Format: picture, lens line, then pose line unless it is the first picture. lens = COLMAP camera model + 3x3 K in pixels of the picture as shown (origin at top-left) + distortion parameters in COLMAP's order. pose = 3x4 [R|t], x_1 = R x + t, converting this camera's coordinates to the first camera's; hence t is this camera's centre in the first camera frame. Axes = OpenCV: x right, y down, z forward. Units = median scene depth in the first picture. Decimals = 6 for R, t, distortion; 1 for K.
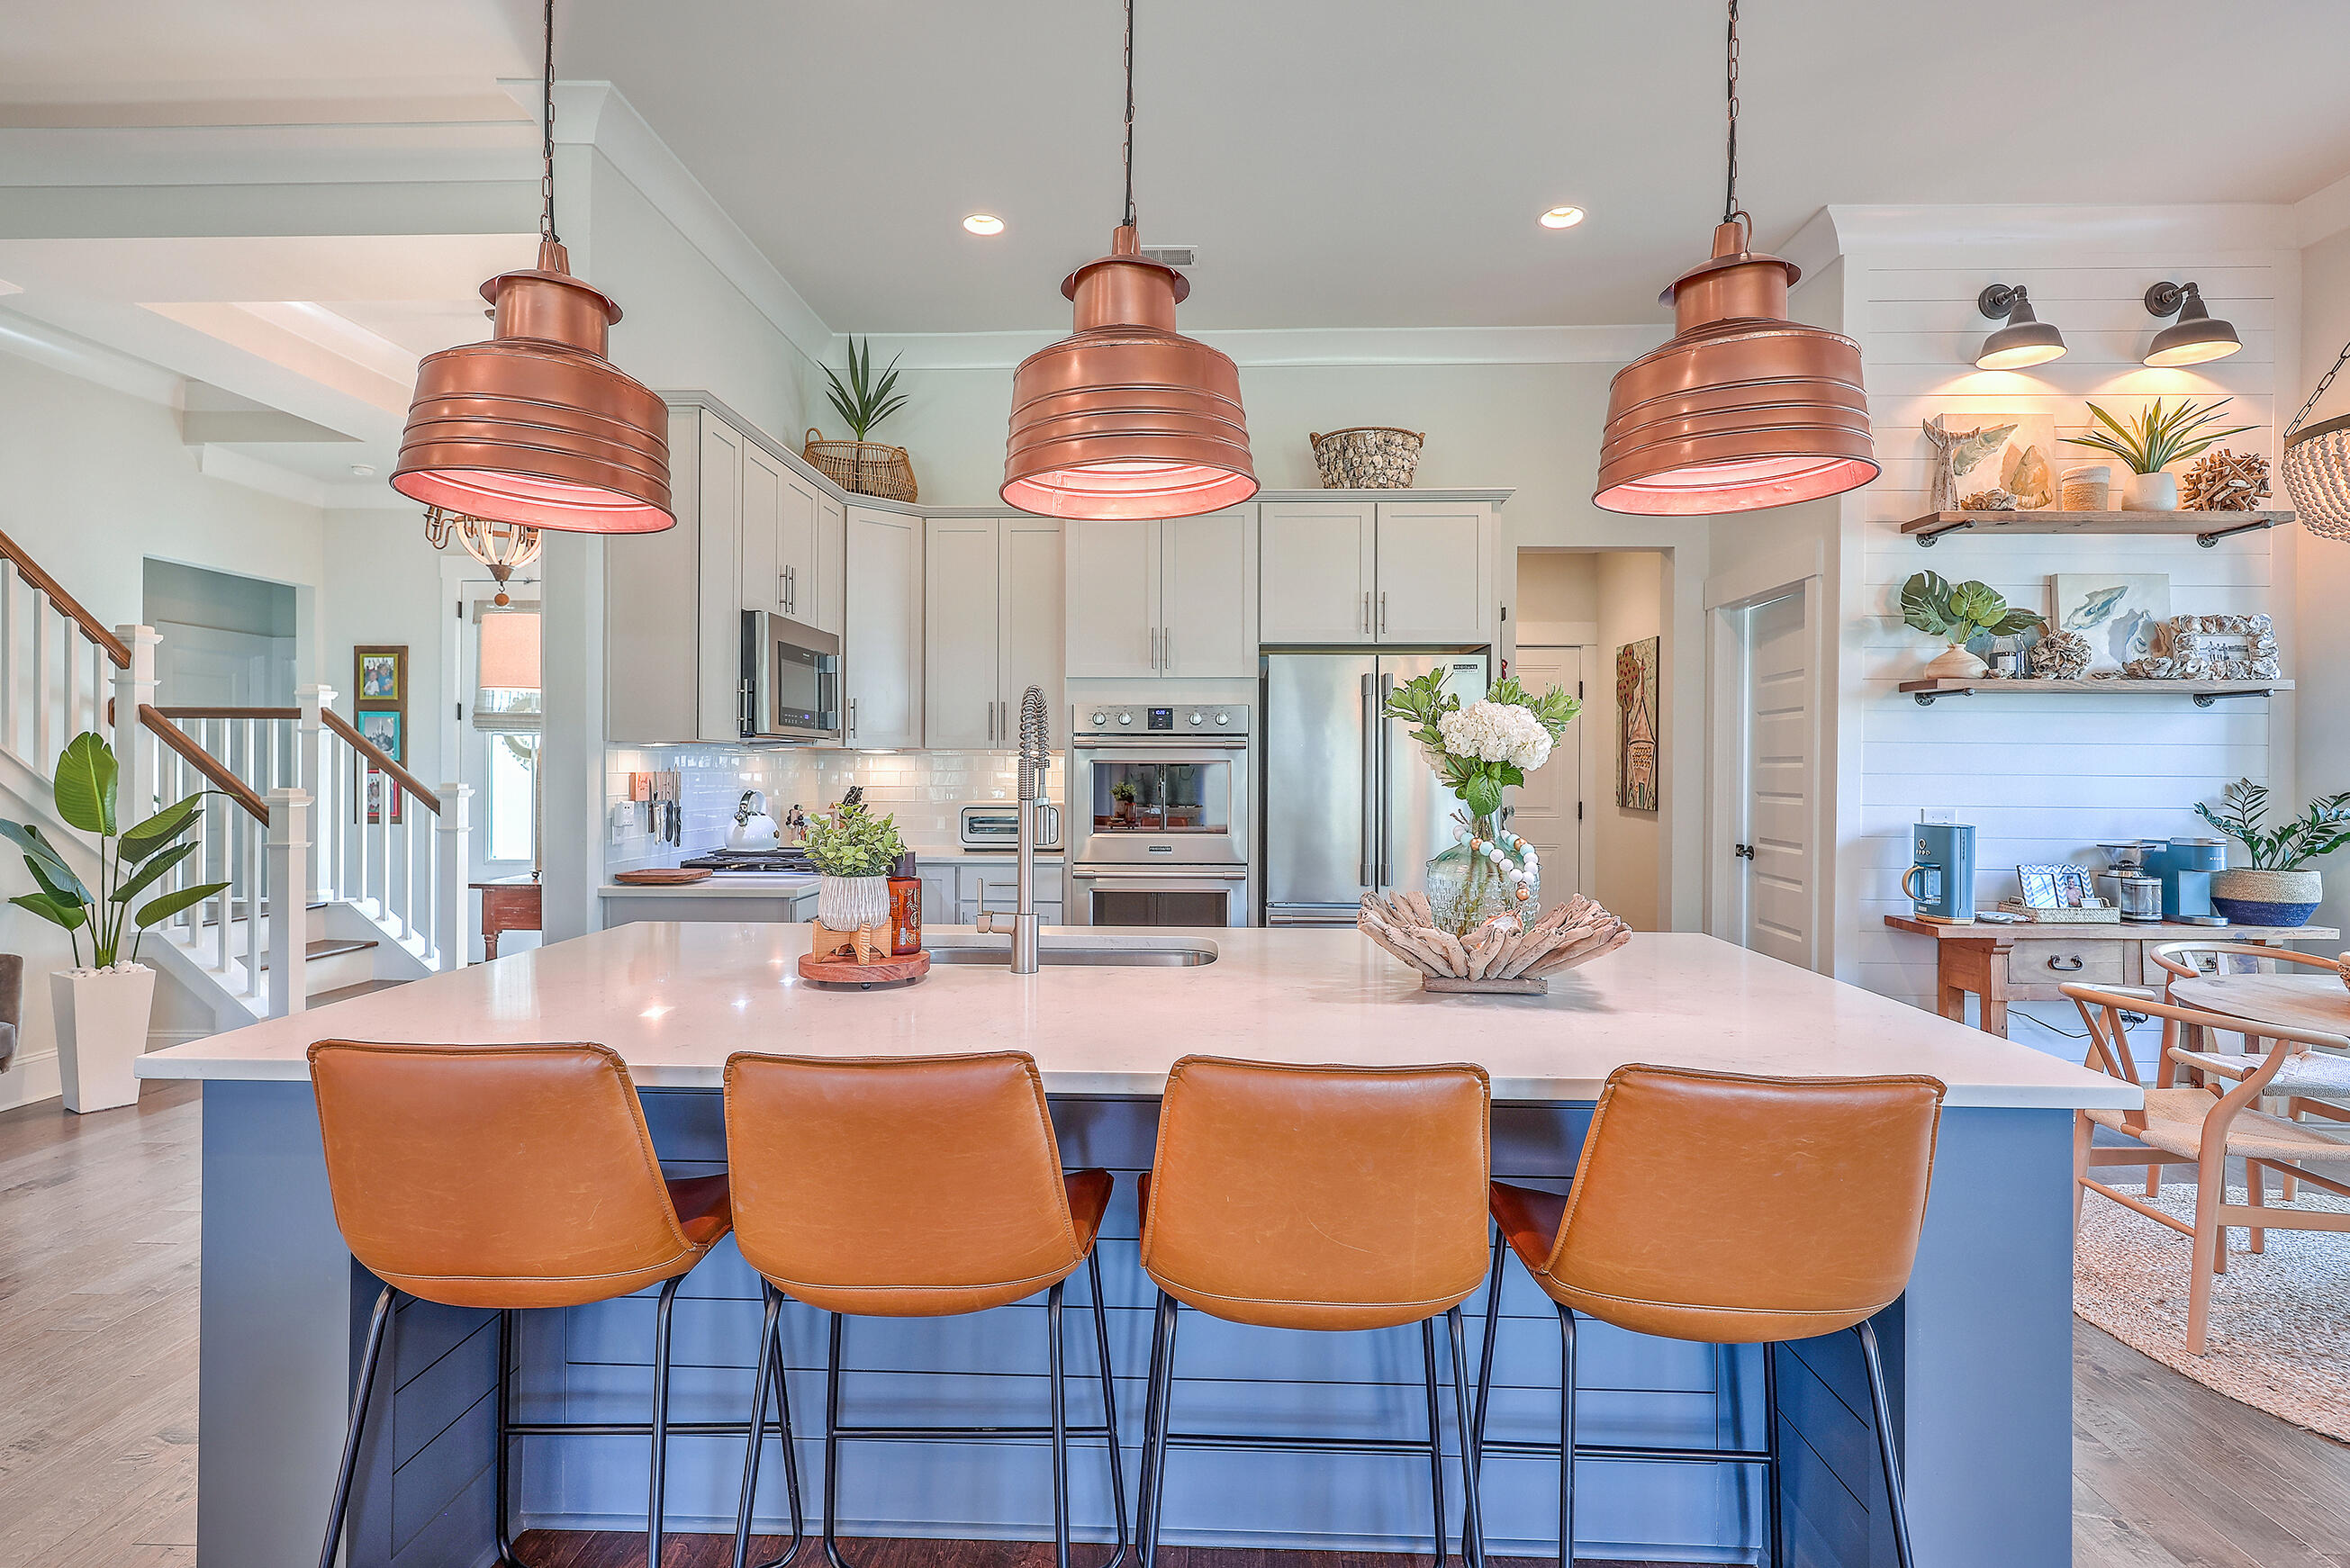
lens RADIAL K [[1191.9, 0, 1169.1], [0, 1191.9, 772.9], [0, 0, 1]] dist [-0.003804, -0.000839]
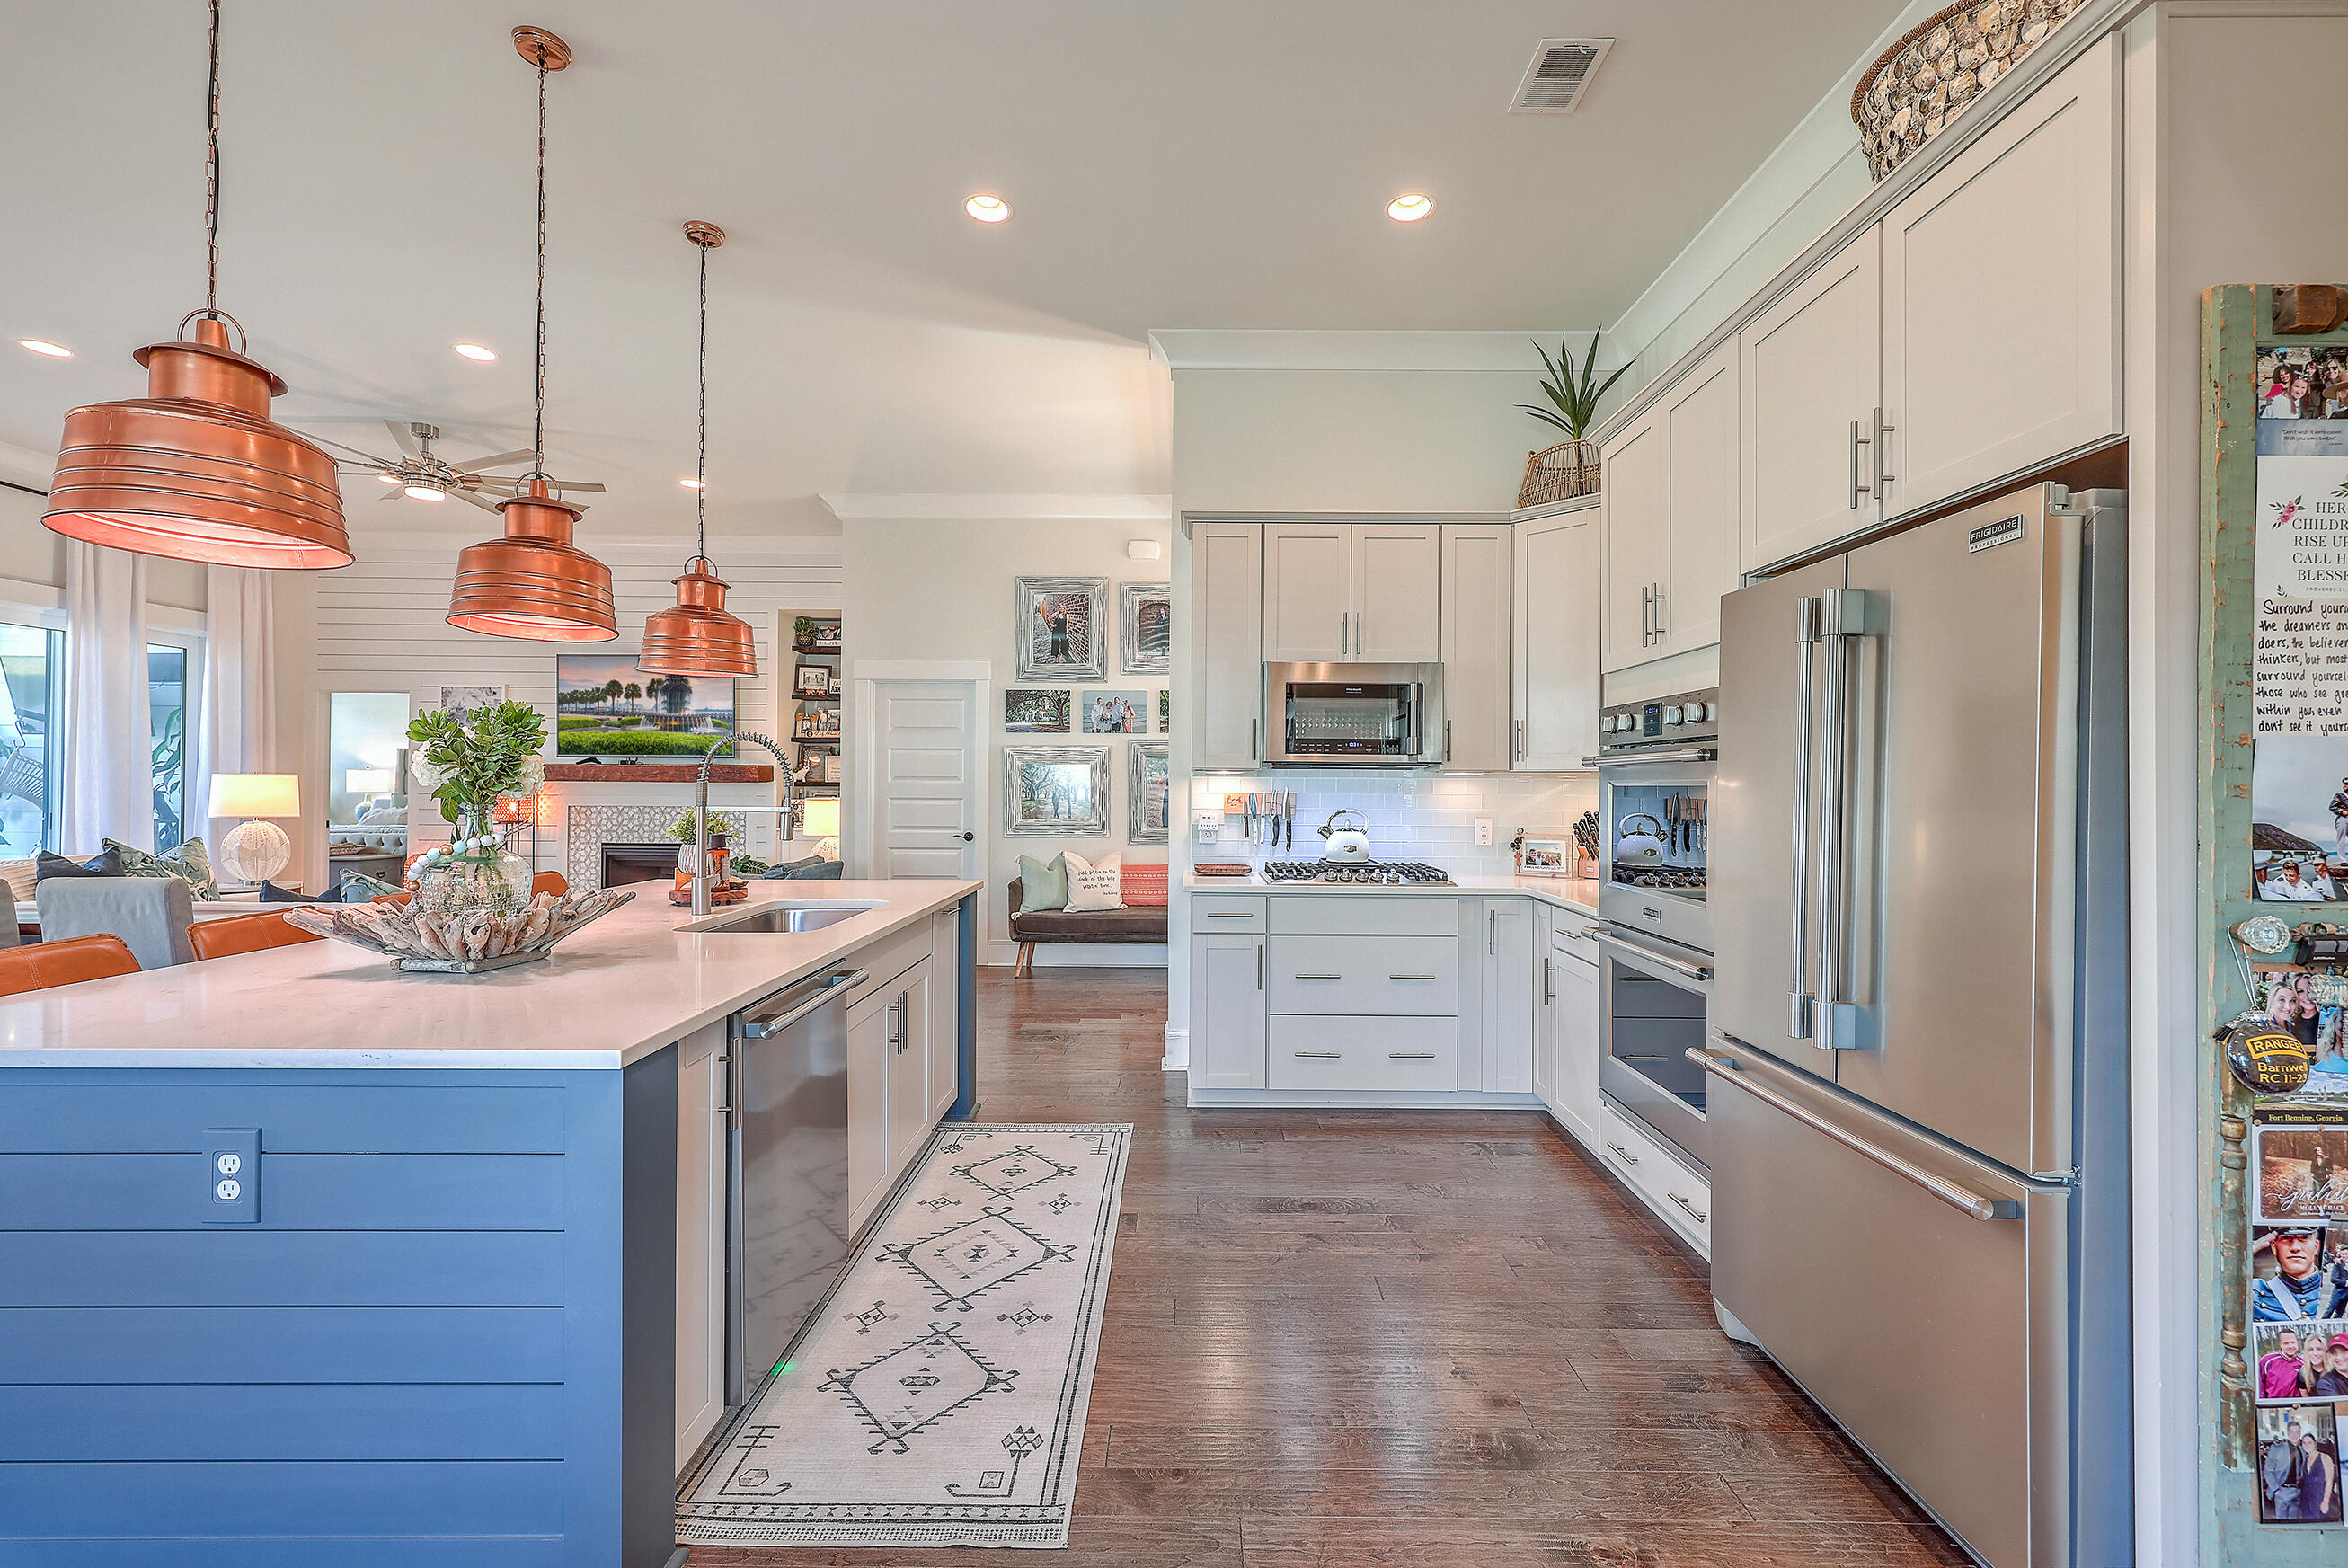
lens RADIAL K [[965.9, 0, 1174.8], [0, 965.9, 779.9], [0, 0, 1]] dist [0.004650, -0.000393]
pose [[0.045054, -0.008287, -0.998950, 0.524749], [-0.011133, 0.999899, -0.008797, -0.003796], [0.998923, 0.011517, 0.044957, 0.711760]]
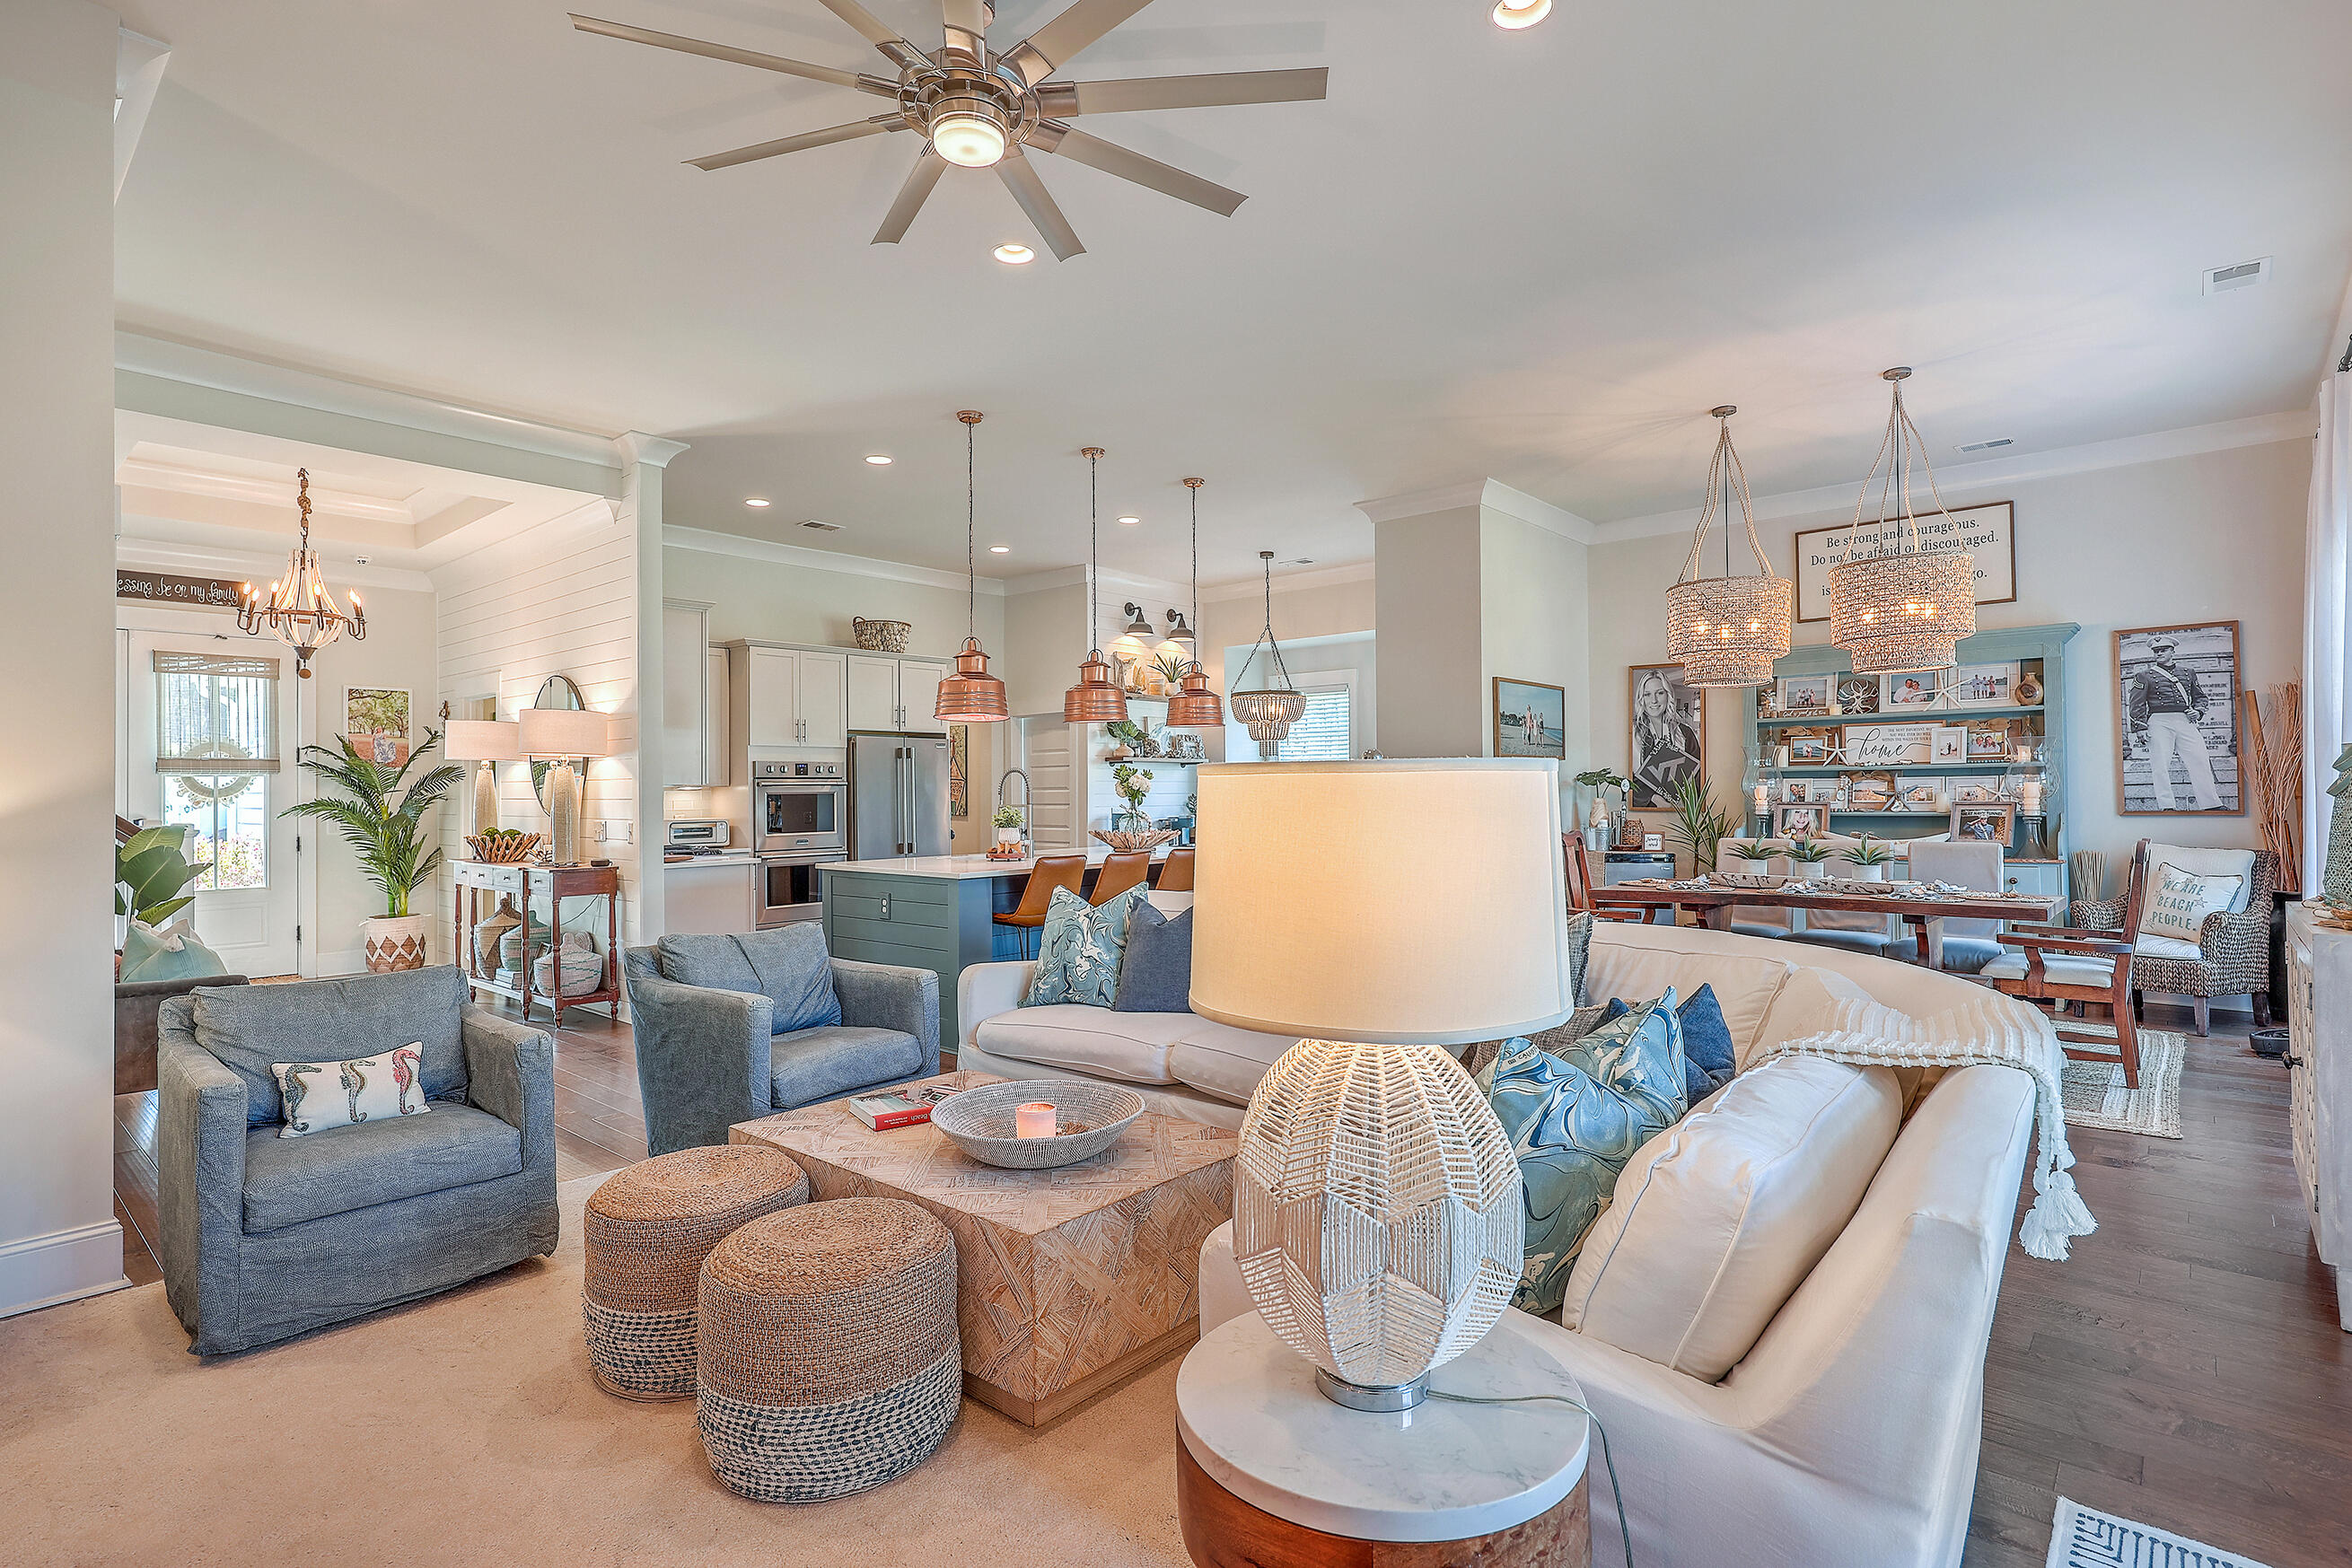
lens RADIAL K [[1139.8, 0, 1168.9], [0, 1139.8, 775.7], [0, 0, 1]] dist [0.001734, 0.000432]
pose [[0.636184, -0.001707, 0.771536, -1.033099], [0.016976, 0.999786, -0.011786, -0.005565], [-0.771351, 0.020595, 0.636077, -0.562804]]
